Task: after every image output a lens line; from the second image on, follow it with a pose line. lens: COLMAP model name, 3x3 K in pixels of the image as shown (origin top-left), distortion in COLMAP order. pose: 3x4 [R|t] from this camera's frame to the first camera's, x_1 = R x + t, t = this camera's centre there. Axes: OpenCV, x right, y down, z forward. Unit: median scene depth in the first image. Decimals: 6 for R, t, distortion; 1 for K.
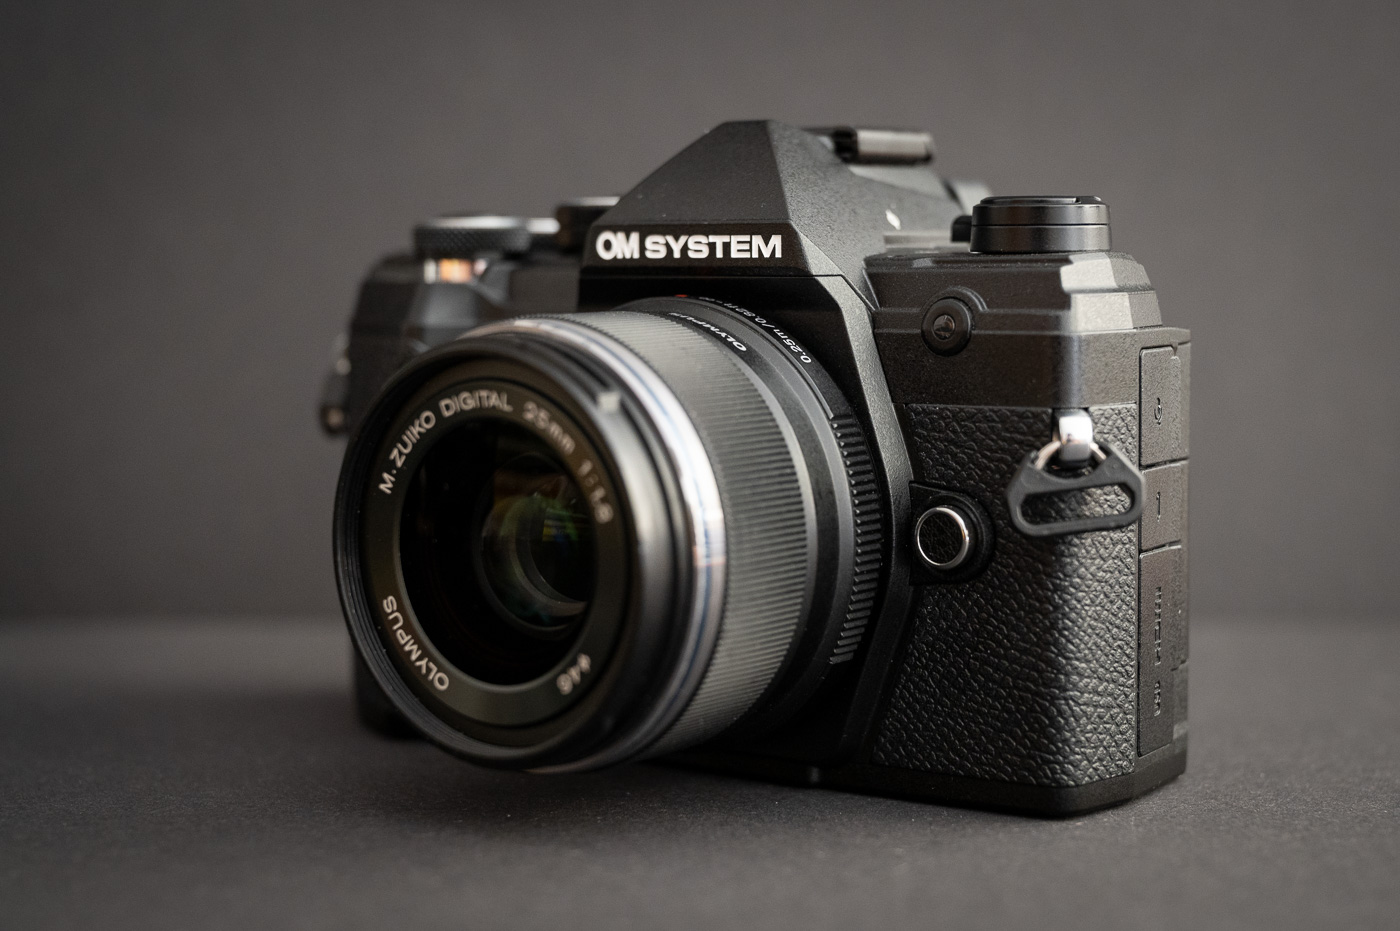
lens RADIAL K [[2918.8, 0, 700.0], [0, 2918.8, 465.5], [0, 0, 1]] dist [-0.040600, 0.001579]
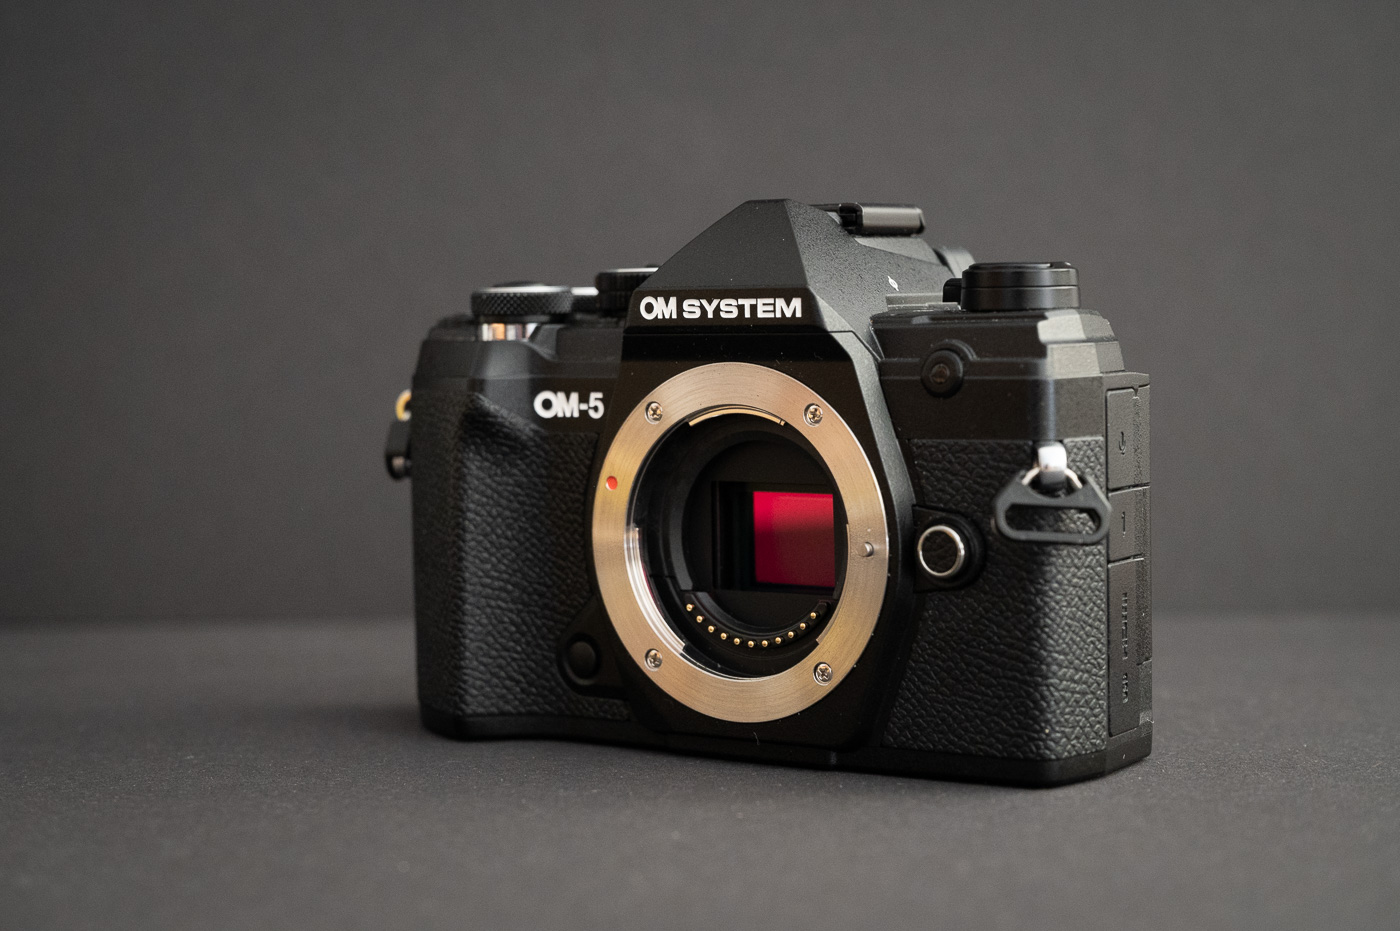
lens RADIAL K [[2756.2, 0, 700.0], [0, 2756.2, 465.5], [0, 0, 1]] dist [0.020871, 0.009764]
pose [[0.999935, -0.011261, 0.001768, -0.016259], [0.011290, 0.999790, -0.017083, 0.007766], [-0.001575, 0.017102, 0.999853, -0.118920]]
